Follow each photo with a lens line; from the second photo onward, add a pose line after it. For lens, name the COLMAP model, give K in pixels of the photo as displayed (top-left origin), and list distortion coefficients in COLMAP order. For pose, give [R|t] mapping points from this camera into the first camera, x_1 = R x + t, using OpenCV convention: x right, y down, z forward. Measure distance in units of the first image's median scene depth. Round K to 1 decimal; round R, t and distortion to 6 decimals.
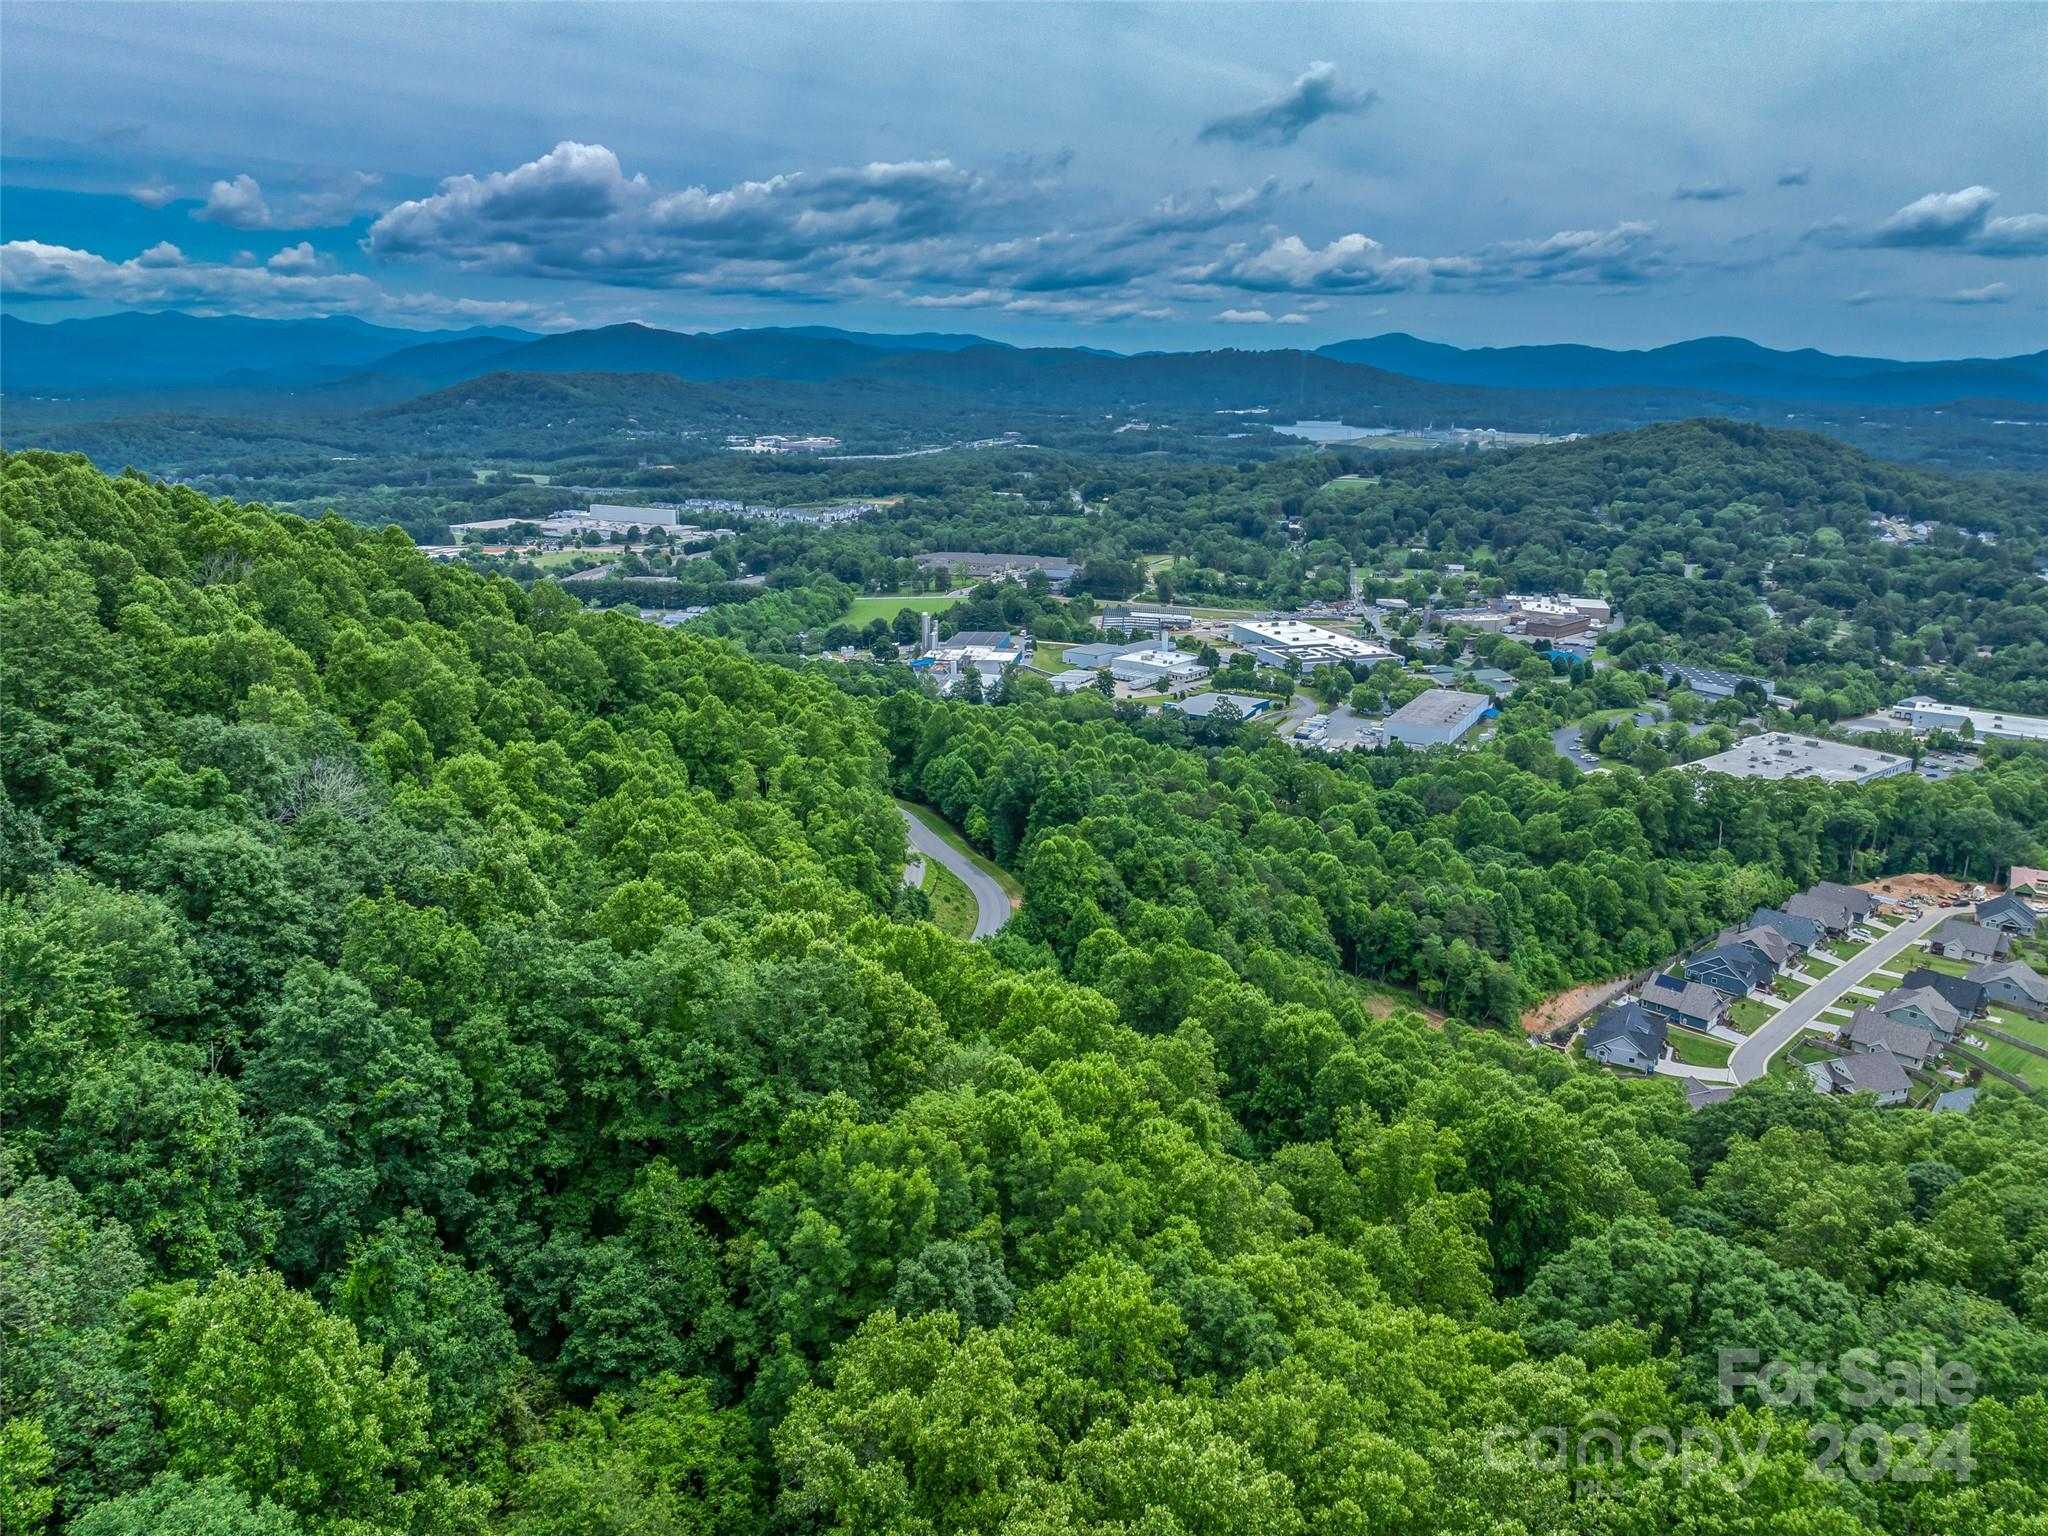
lens RADIAL K [[1472.6, 0, 1021.2], [0, 1472.6, 760.7], [0, 0, 1]] dist [-0.029944, -0.006136]
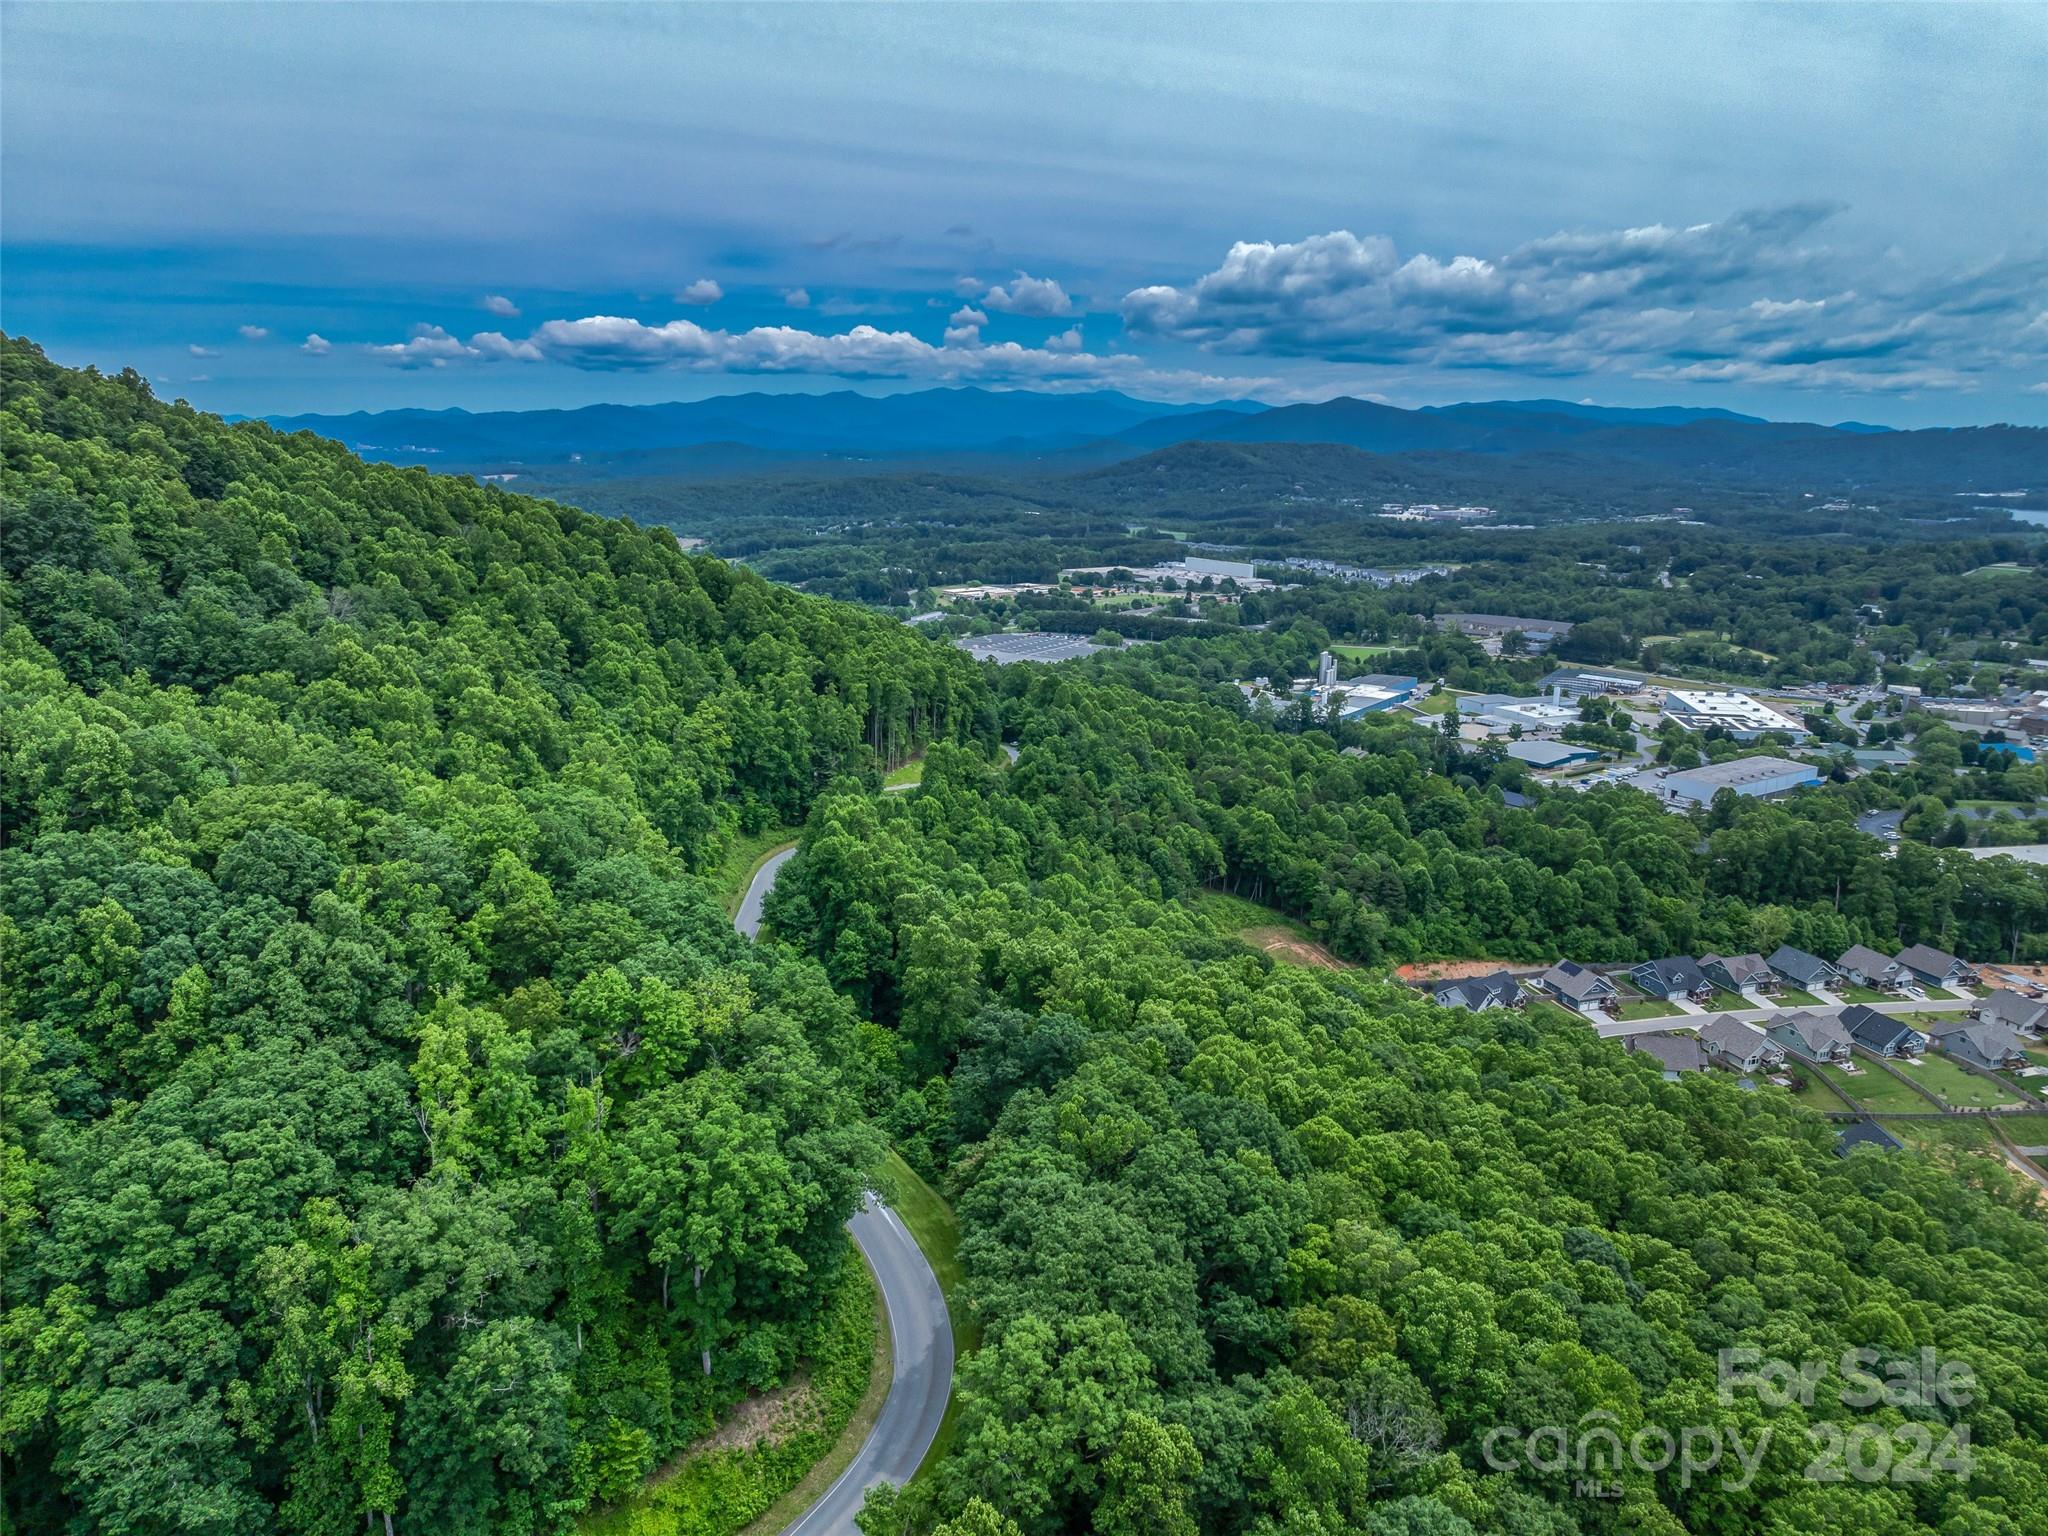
lens RADIAL K [[1452.0, 0, 1022.1], [0, 1452.0, 762.9], [0, 0, 1]] dist [-0.037139, 0.005339]
pose [[0.885096, 0.102859, -0.453901, 0.148098], [-0.121899, 0.992460, -0.012796, 0.015934], [0.449162, 0.066656, 0.890960, -0.051494]]
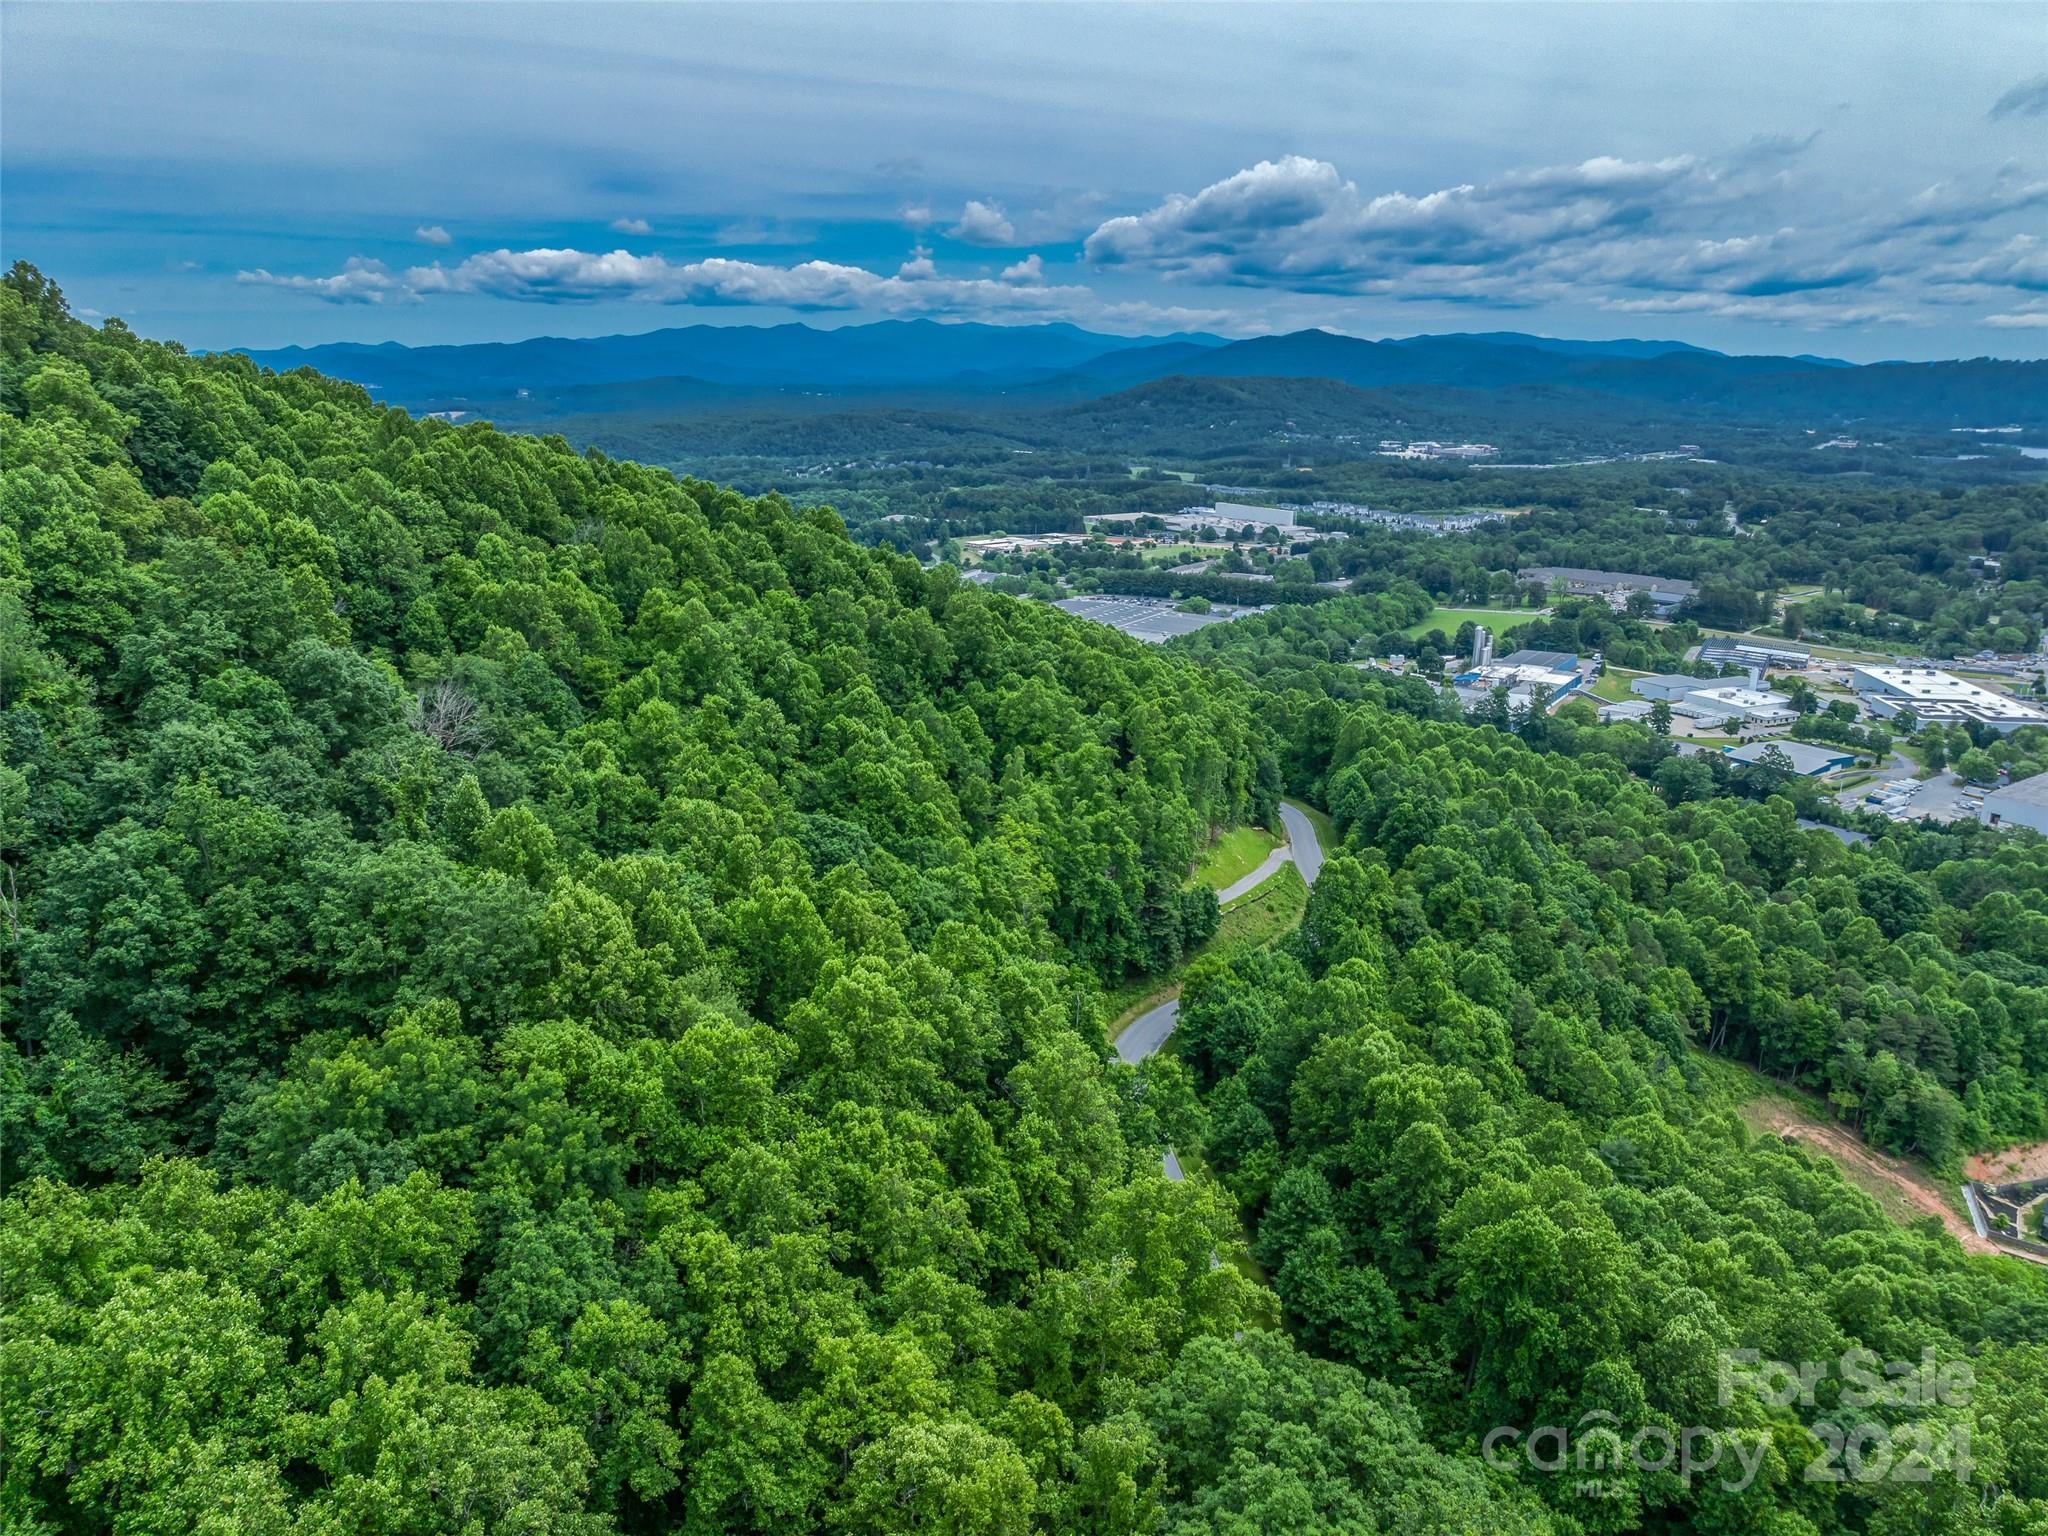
lens RADIAL K [[1452.0, 0, 1022.1], [0, 1452.0, 762.9], [0, 0, 1]] dist [-0.037139, 0.005339]
pose [[0.901313, 0.113681, -0.417985, 0.043401], [-0.113012, 0.993242, 0.026444, -0.002059], [0.418166, 0.023403, 0.908069, 0.010870]]
